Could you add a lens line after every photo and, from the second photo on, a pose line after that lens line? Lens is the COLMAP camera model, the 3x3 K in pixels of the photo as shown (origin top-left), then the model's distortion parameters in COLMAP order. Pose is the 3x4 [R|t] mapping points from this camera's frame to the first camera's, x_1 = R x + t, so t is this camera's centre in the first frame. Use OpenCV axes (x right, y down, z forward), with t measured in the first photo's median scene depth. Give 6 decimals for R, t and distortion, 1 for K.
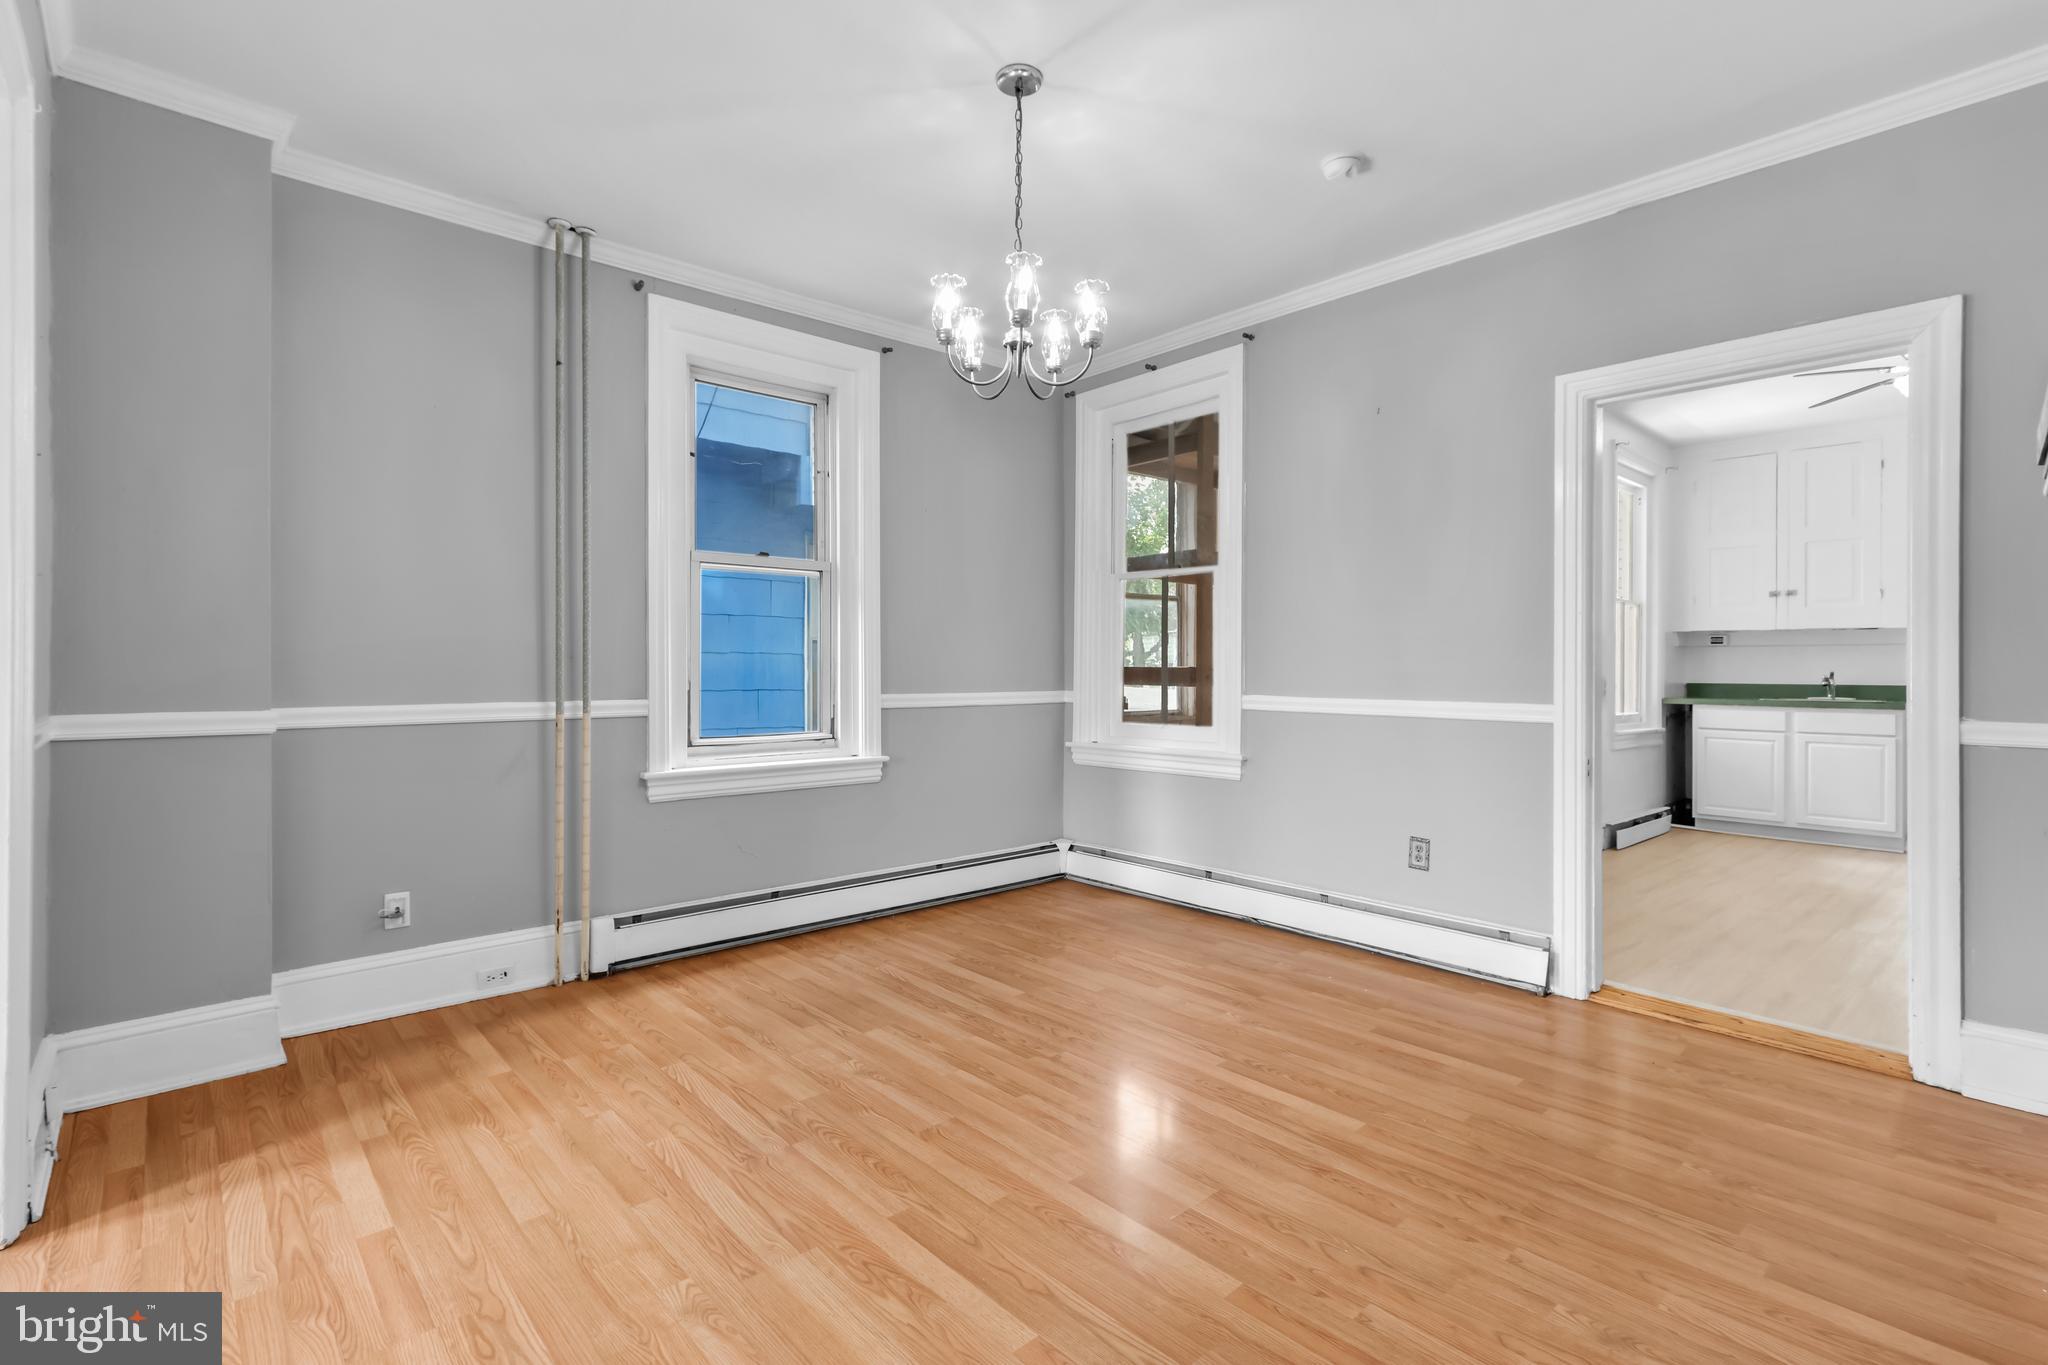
lens RADIAL K [[935.7, 0, 1015.0], [0, 935.7, 670.9], [0, 0, 1]] dist [0.000800, 0.000210]
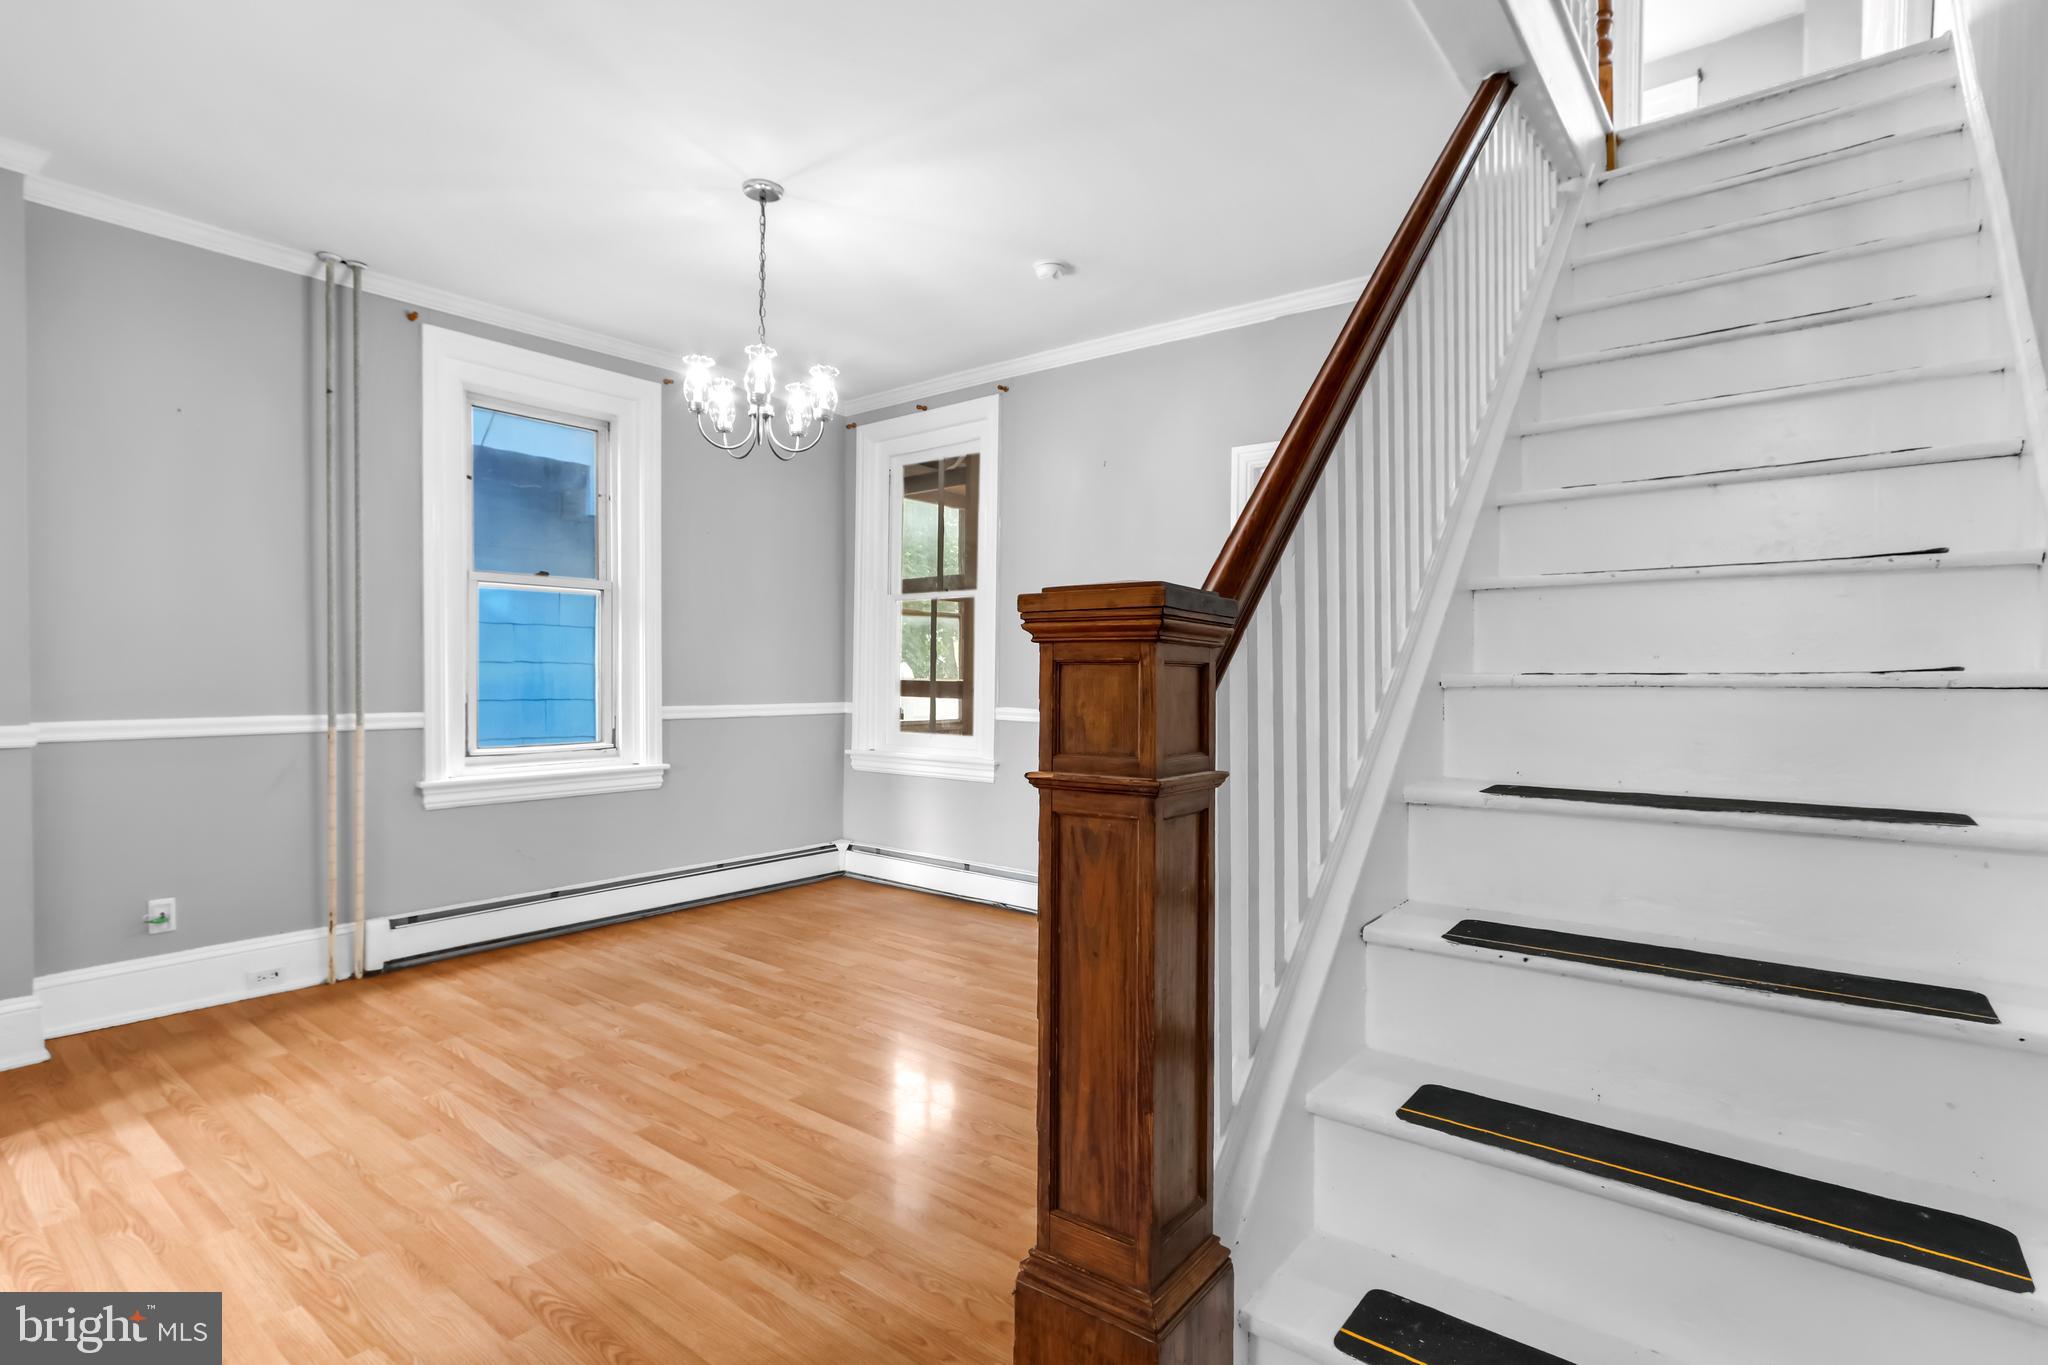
lens RADIAL K [[984.1, 0, 1016.6], [0, 984.1, 689.2], [0, 0, 1]] dist [0.003246, 0.000586]
pose [[0.986116, 0.003243, 0.166024, 0.086744], [-0.005629, 0.999888, 0.013901, -0.015461], [-0.165960, -0.014643, 0.986024, -0.216708]]
